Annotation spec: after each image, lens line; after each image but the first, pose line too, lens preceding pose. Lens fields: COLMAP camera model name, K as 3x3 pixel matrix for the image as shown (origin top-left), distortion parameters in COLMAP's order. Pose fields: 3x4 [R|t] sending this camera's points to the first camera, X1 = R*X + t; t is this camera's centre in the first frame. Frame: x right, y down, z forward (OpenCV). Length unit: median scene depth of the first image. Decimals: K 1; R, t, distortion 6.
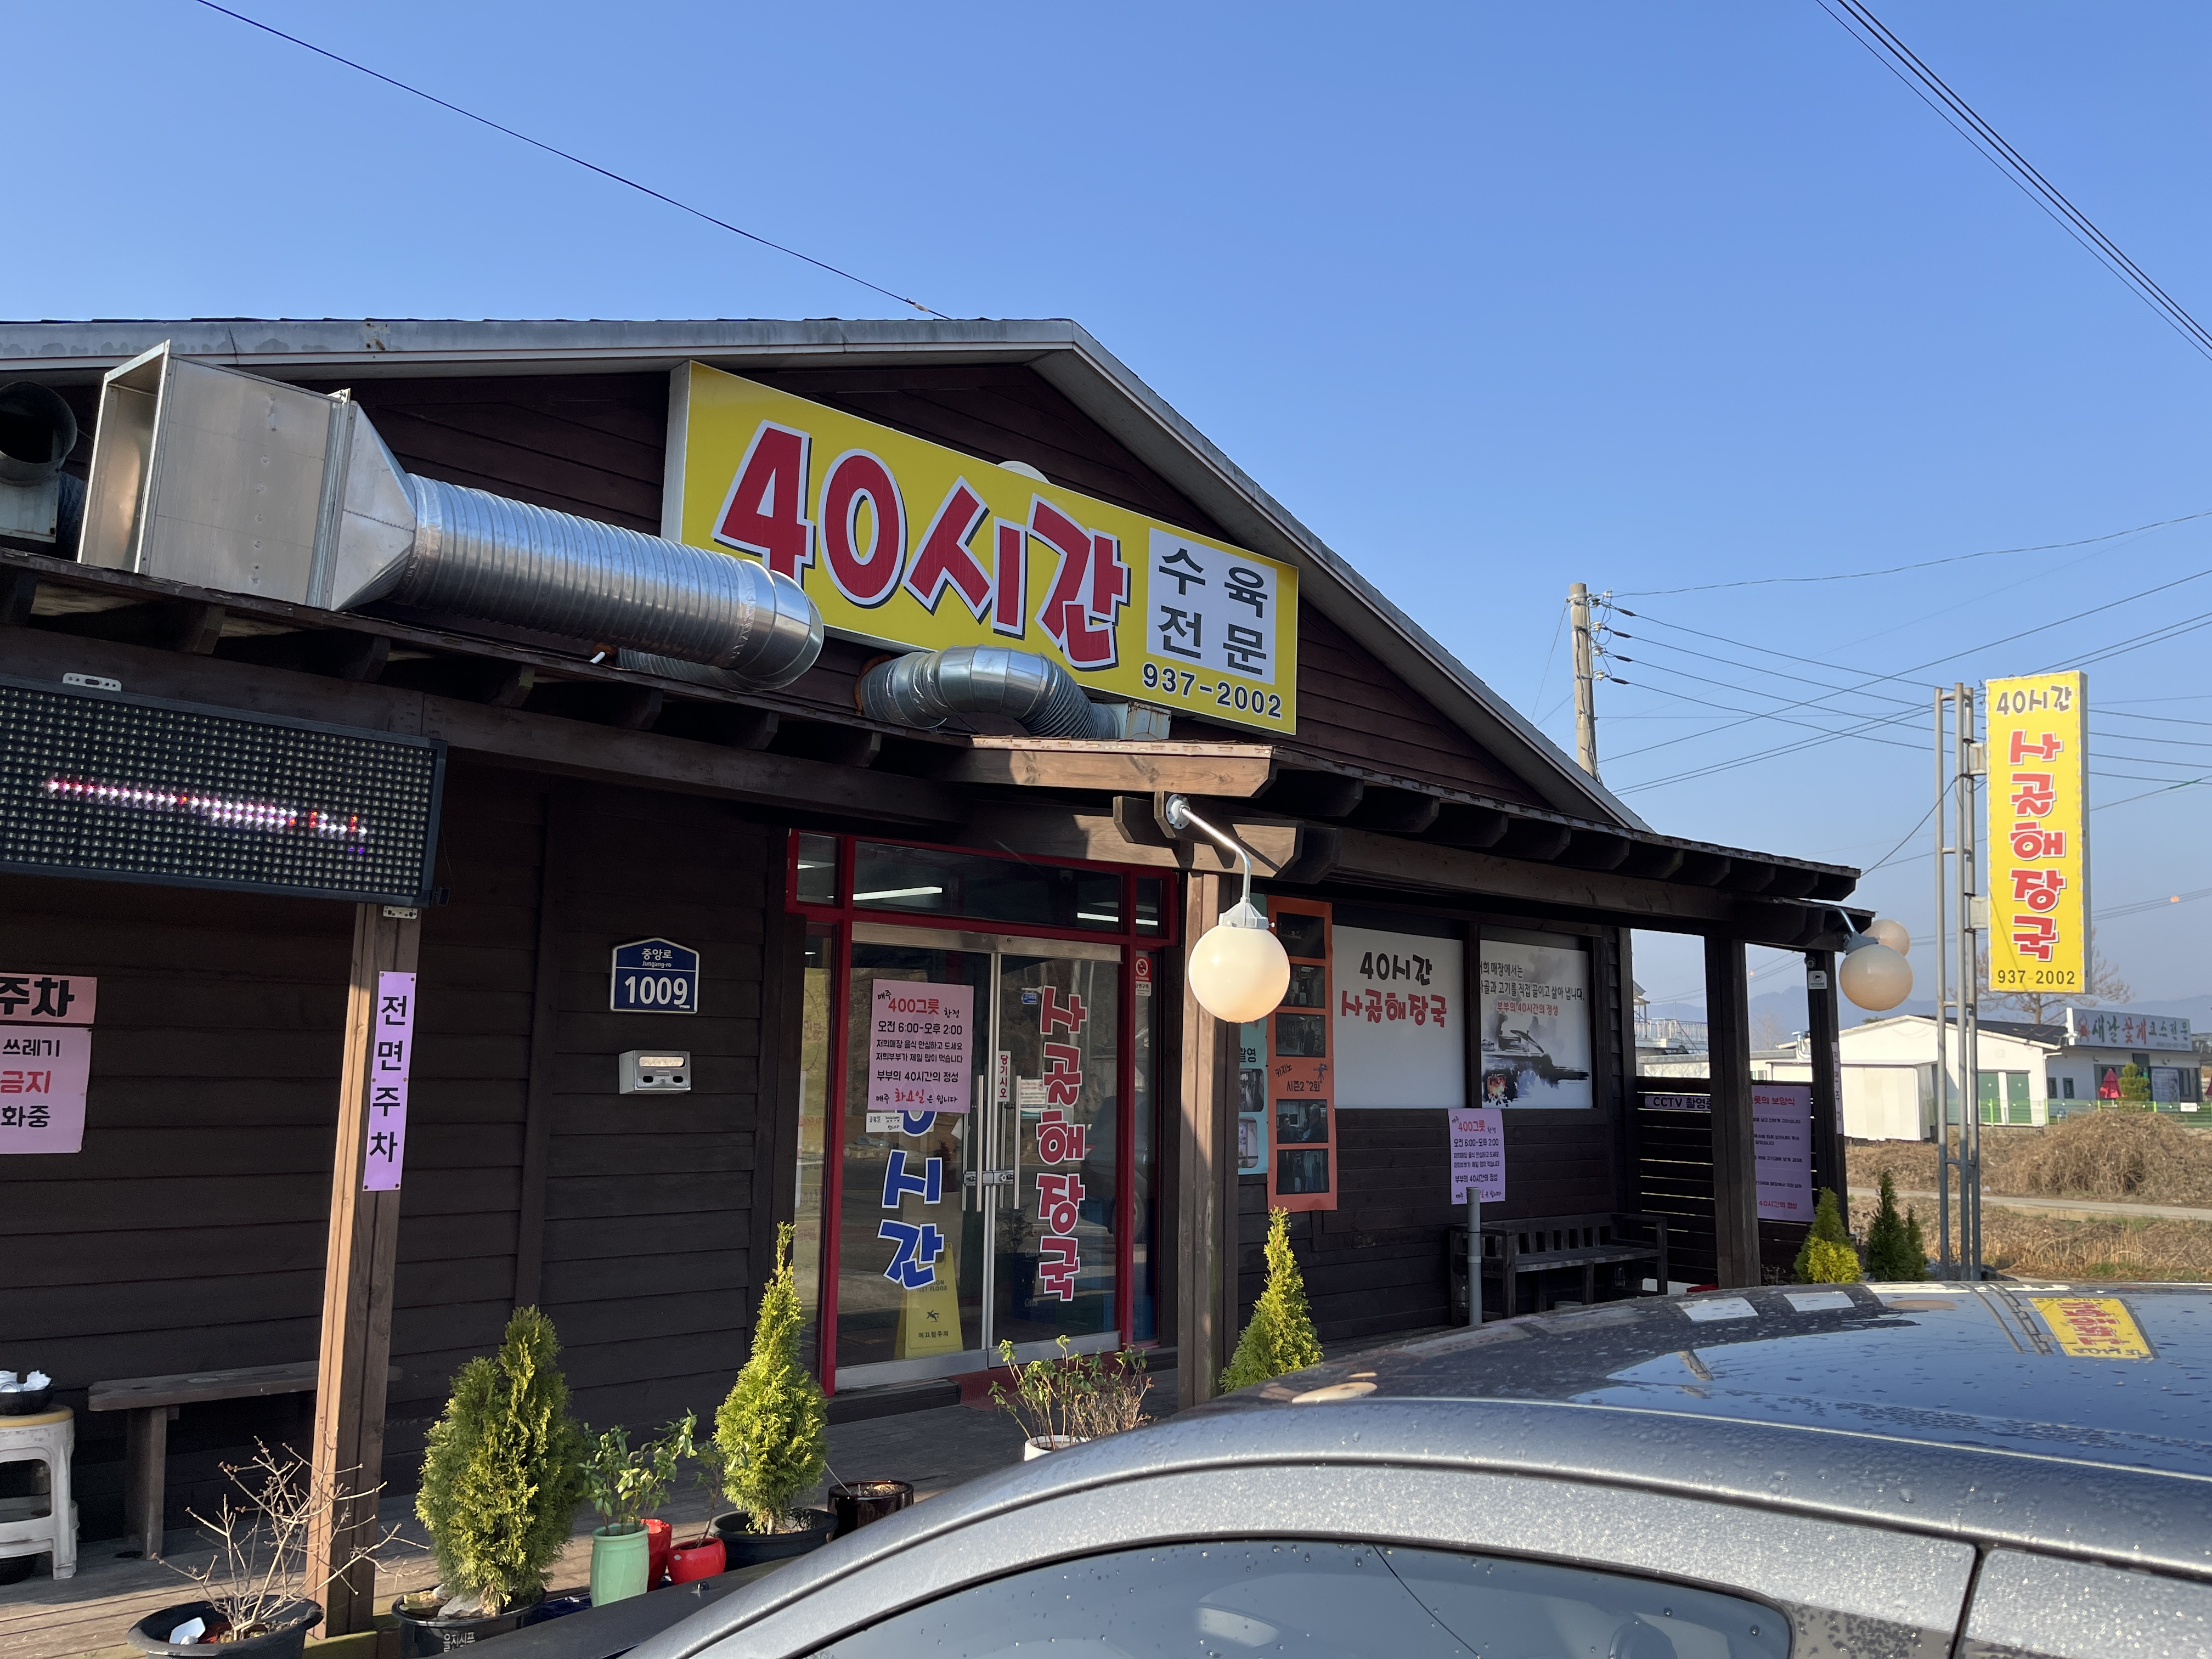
lens RADIAL K [[1693.8, 0, 1106.0], [0, 1693.8, 829.5], [0, 0, 1]] dist [0.104351, -0.125609]
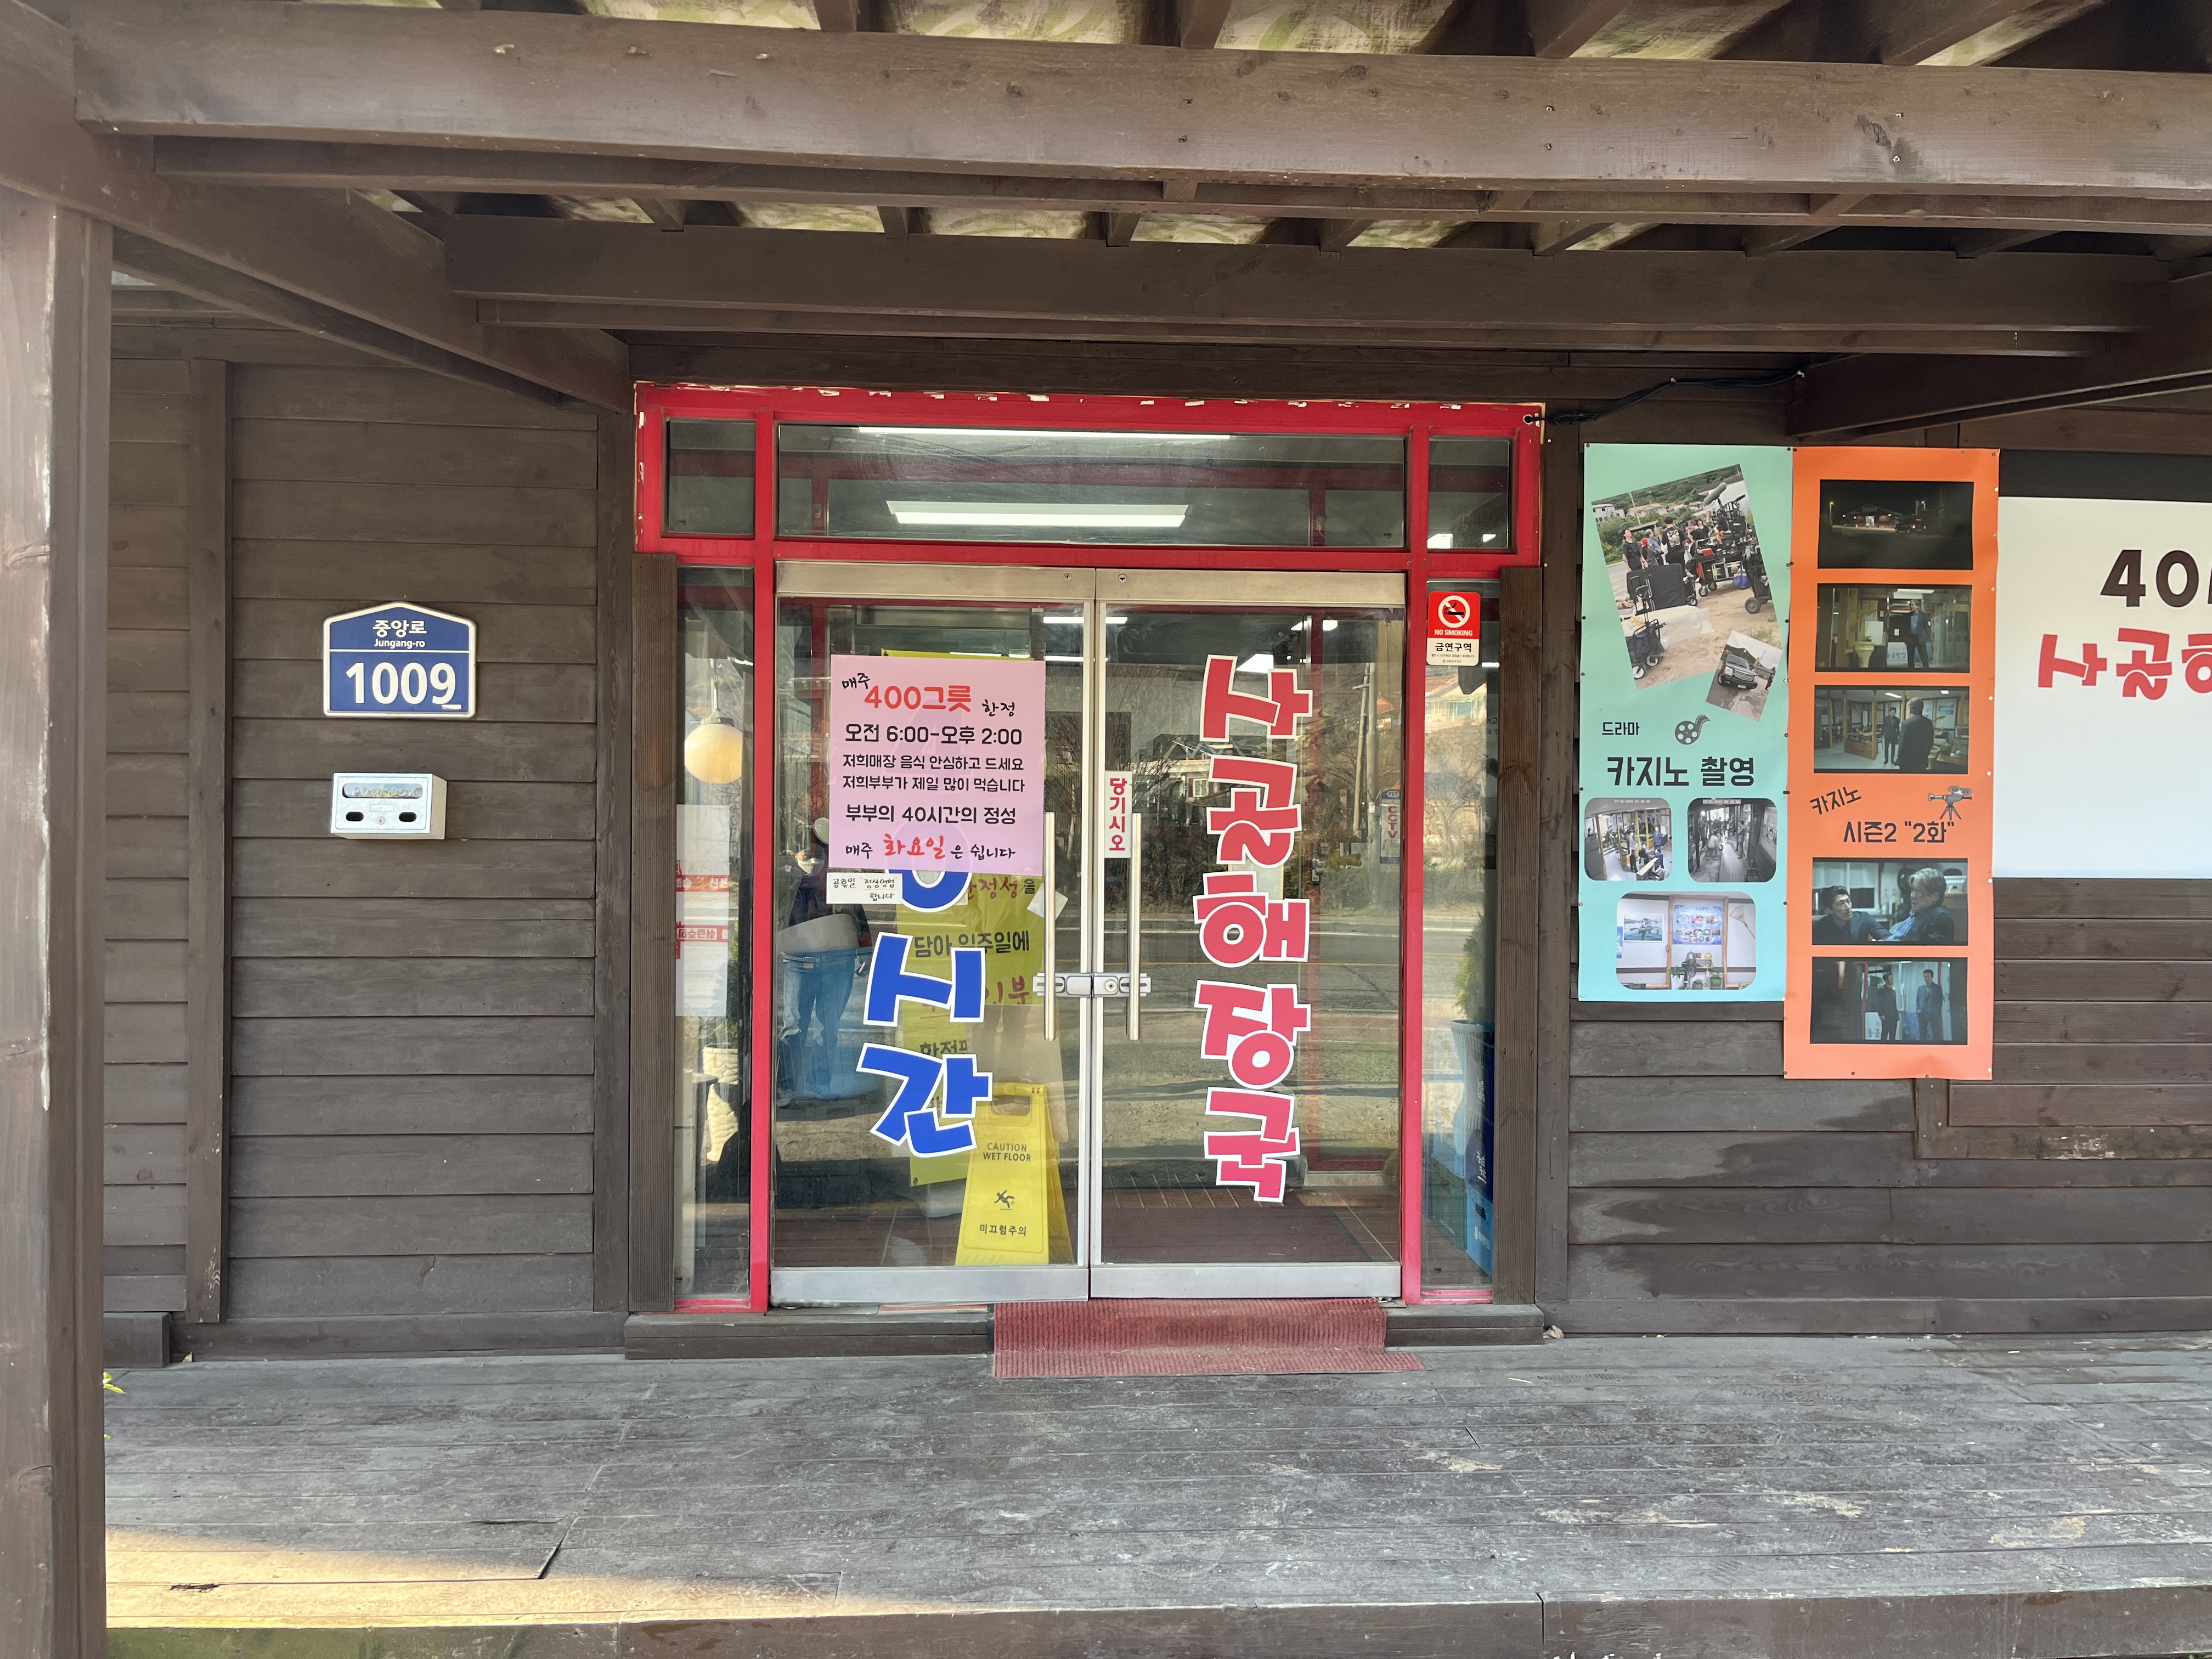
lens RADIAL K [[1693.8, 0, 1106.0], [0, 1693.8, 829.5], [0, 0, 1]] dist [0.104351, -0.125609]
pose [[0.762556, -0.000528, -0.646922, 0.321397], [0.094934, 0.989265, 0.111095, 0.089230], [0.639918, -0.146131, 0.754420, 0.582779]]
